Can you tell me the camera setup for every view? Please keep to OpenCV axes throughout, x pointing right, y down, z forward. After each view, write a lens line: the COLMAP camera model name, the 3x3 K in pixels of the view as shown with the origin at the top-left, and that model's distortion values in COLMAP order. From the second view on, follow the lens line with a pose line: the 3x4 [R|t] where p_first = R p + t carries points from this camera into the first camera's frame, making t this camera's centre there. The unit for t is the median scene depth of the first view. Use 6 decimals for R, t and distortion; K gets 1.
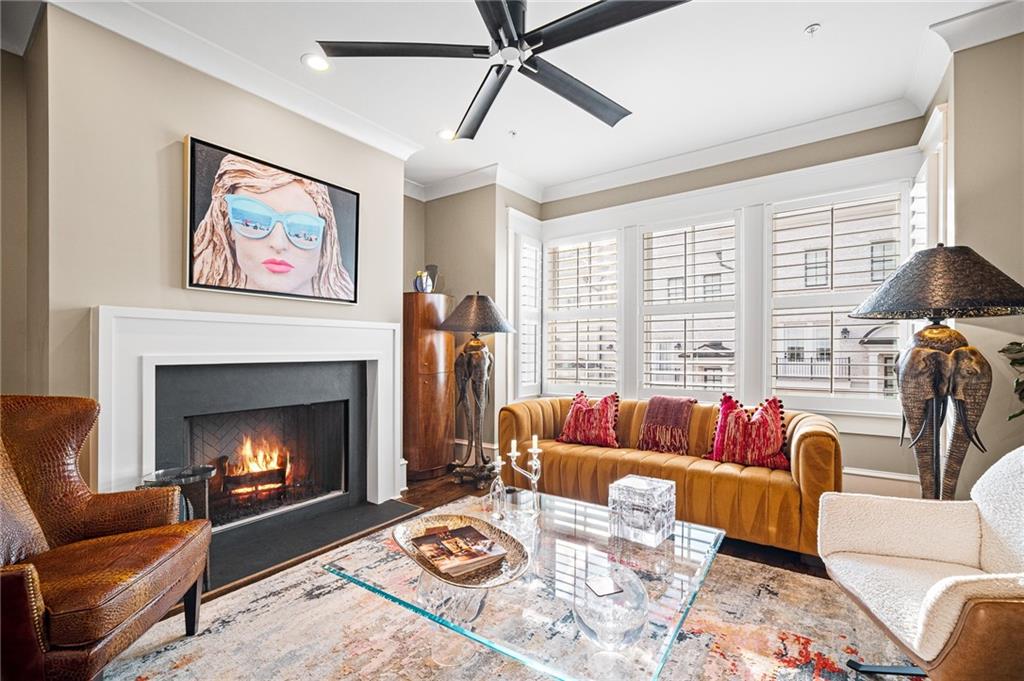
lens RADIAL K [[453.0, 0, 511.7], [0, 453.0, 351.4], [0, 0, 1]] dist [-0.000357, 0.000812]
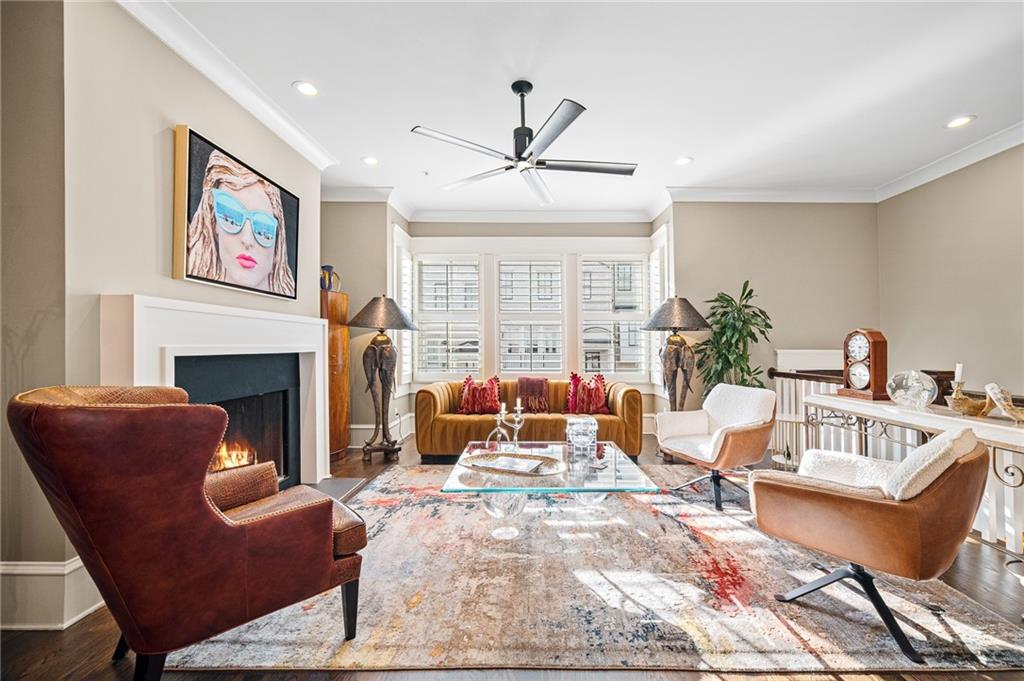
lens RADIAL K [[453.0, 0, 509.3], [0, 453.0, 339.5], [0, 0, 1]] dist [-0.000357, 0.000812]
pose [[0.822142, 0.016319, 0.569048, -0.644983], [-0.006270, 0.999788, -0.019612, 0.007705], [-0.569248, 0.012556, 0.822070, -0.206274]]
